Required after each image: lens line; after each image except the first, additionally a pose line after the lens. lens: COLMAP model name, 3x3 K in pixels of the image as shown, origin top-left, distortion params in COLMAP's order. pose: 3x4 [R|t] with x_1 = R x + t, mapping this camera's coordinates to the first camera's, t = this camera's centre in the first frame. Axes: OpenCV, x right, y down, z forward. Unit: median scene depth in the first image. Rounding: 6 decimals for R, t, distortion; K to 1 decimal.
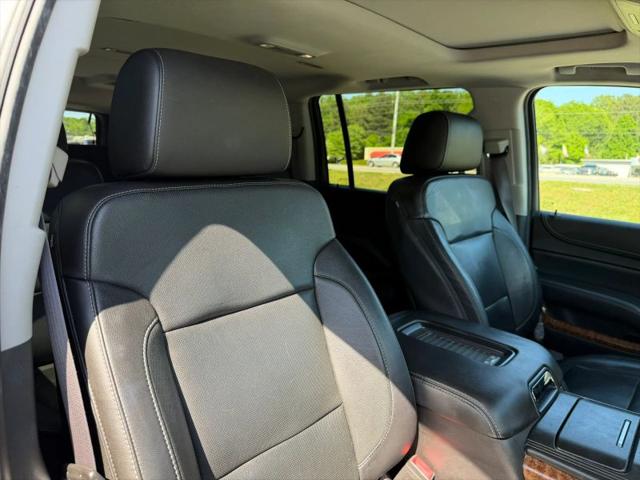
lens RADIAL K [[457.7, 0, 320.0], [0, 457.7, 240.0], [0, 0, 1]] dist [0.052182, -0.051264]
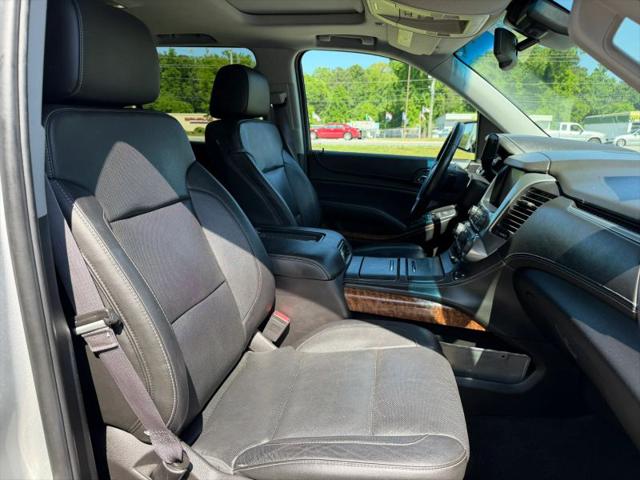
lens RADIAL K [[457.7, 0, 320.0], [0, 457.7, 240.0], [0, 0, 1]] dist [0.052182, -0.051264]
pose [[0.864275, -0.140694, 0.482943, -0.223094], [0.107957, 0.989597, 0.095095, 0.091682], [-0.491298, -0.030051, 0.870473, -0.193909]]
